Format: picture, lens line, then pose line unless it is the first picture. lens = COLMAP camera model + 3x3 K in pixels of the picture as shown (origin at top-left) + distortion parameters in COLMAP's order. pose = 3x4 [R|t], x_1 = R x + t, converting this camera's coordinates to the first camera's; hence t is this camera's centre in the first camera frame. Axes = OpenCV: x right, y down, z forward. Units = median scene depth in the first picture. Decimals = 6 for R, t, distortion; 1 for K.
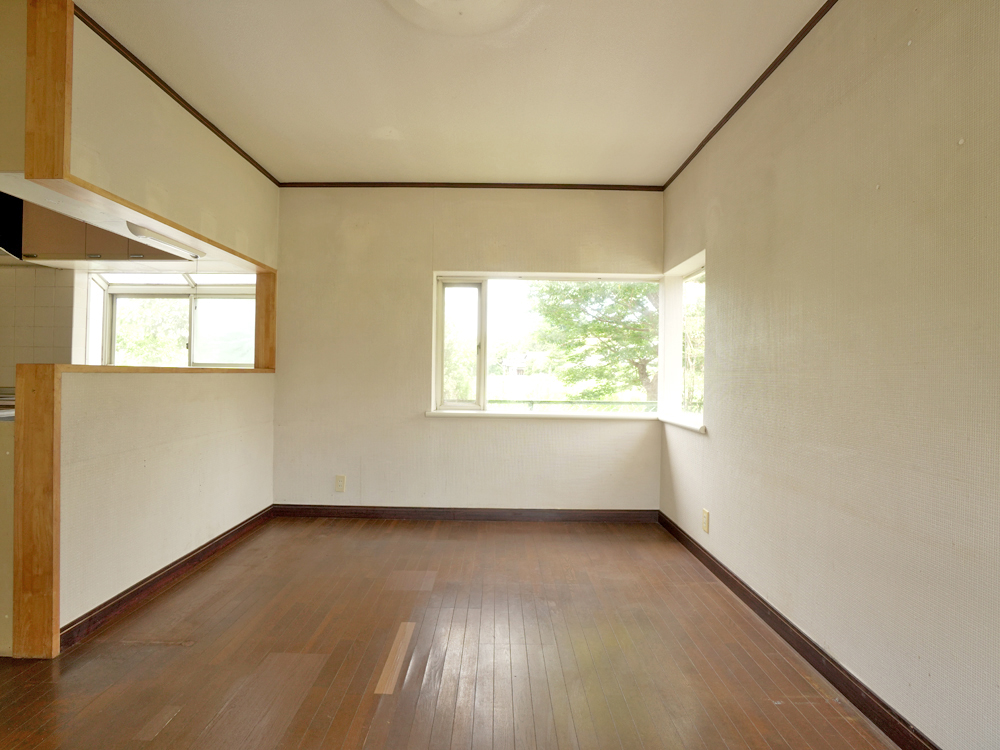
lens RADIAL K [[492.0, 0, 500.0], [0, 492.0, 375.0], [0, 0, 1]] dist [-0.048502, 0.001193]
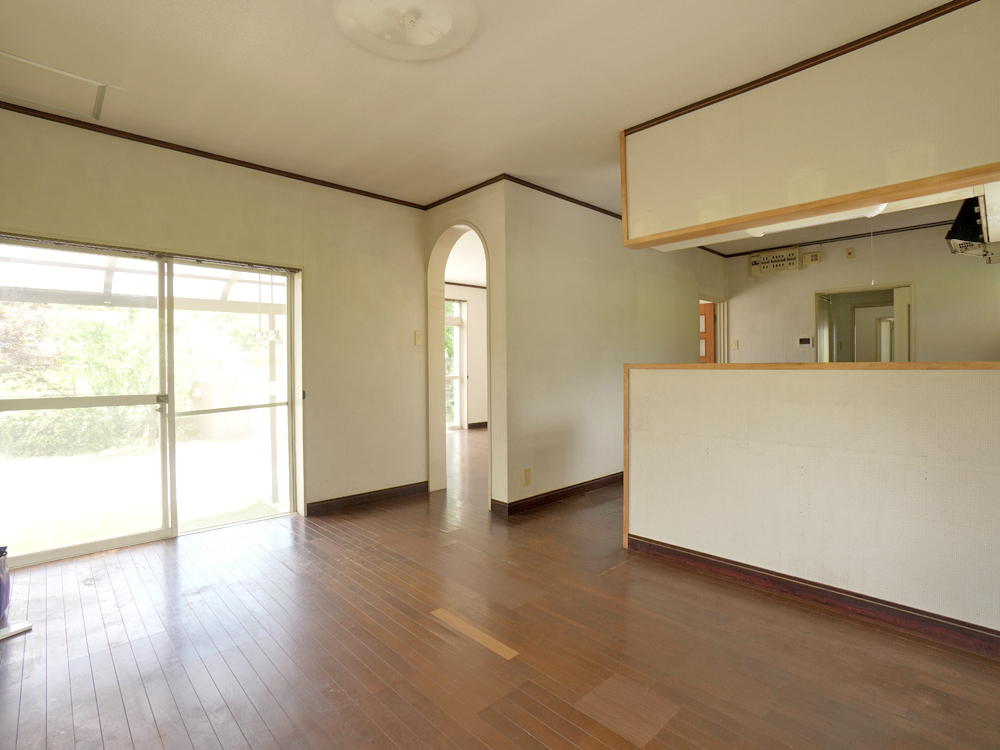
lens RADIAL K [[492.0, 0, 500.0], [0, 492.0, 375.0], [0, 0, 1]] dist [-0.048502, 0.001193]
pose [[-0.731925, 0.003332, -0.681378, 0.449323], [-0.005668, 0.999924, 0.010978, -0.000856], [0.681362, 0.011897, -0.731850, 1.762202]]
